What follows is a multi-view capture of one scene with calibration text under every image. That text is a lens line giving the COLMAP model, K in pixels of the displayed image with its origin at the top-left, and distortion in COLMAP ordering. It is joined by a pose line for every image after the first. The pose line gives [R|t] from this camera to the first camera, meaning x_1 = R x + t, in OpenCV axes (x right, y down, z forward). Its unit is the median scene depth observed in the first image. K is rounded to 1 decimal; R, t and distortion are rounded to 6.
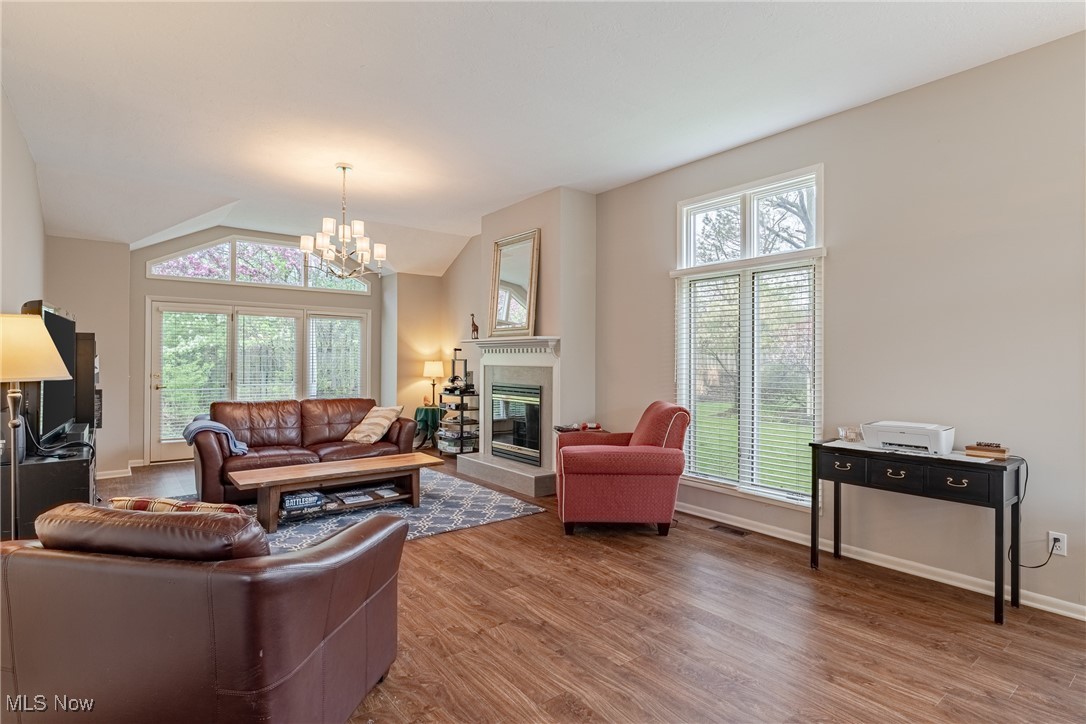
lens RADIAL K [[542.9, 0, 539.2], [0, 542.9, 360.8], [0, 0, 1]] dist [-0.011482, 0.000587]
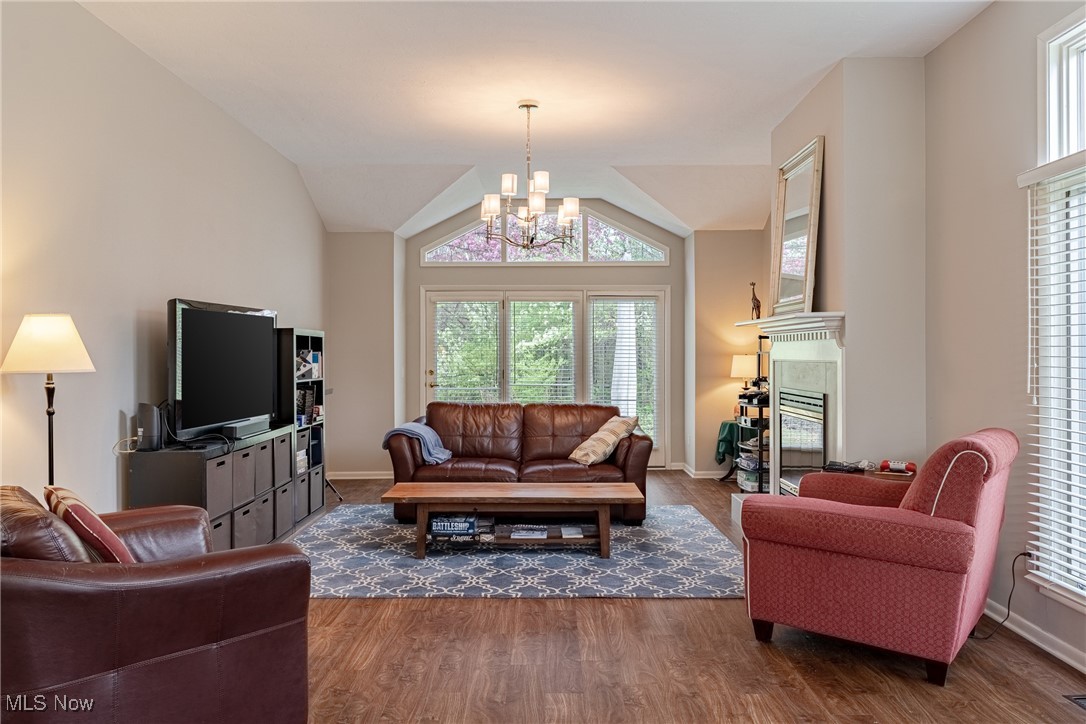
lens RADIAL K [[751.0, 0, 543.0], [0, 751.0, 362.0], [0, 0, 1]] dist [-0.006943, -0.001791]
pose [[0.784881, -0.000236, -0.619646, 0.306417], [0.005553, 0.999962, 0.006652, 0.003030], [0.619622, -0.008662, 0.784853, 0.159513]]
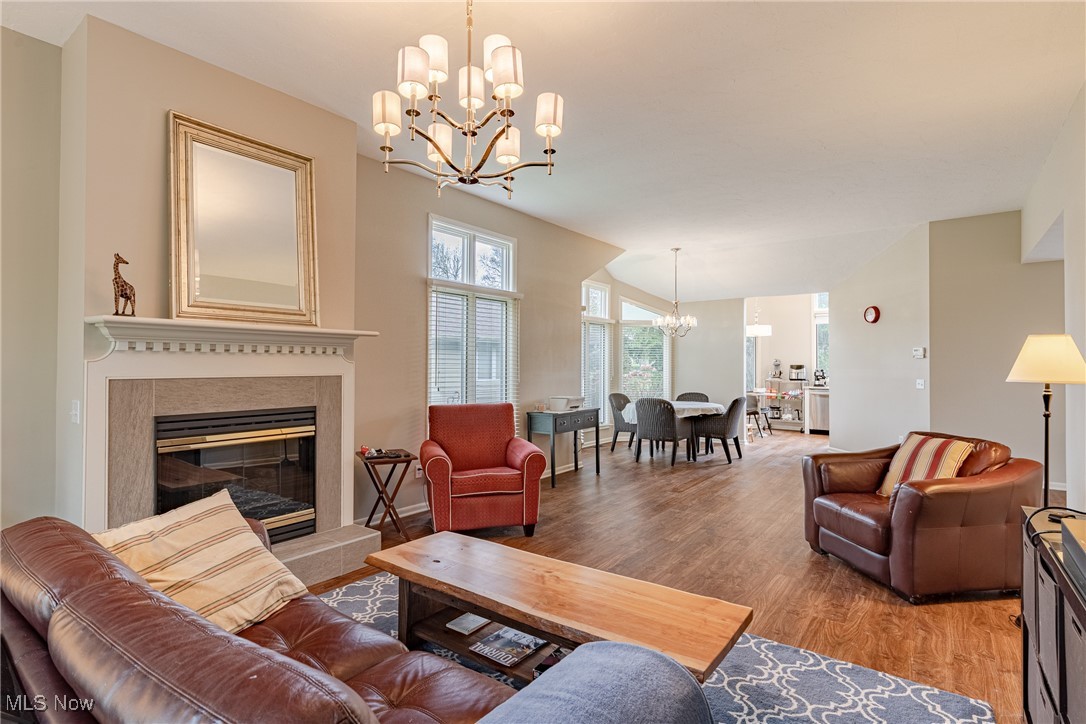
lens RADIAL K [[542.9, 0, 539.2], [0, 542.9, 360.8], [0, 0, 1]] dist [-0.011482, 0.000587]
pose [[-0.262264, 0.000536, 0.964996, -0.759589], [-0.000290, 1.000000, -0.000634, -0.007946], [-0.964996, -0.000446, -0.262264, 1.011639]]
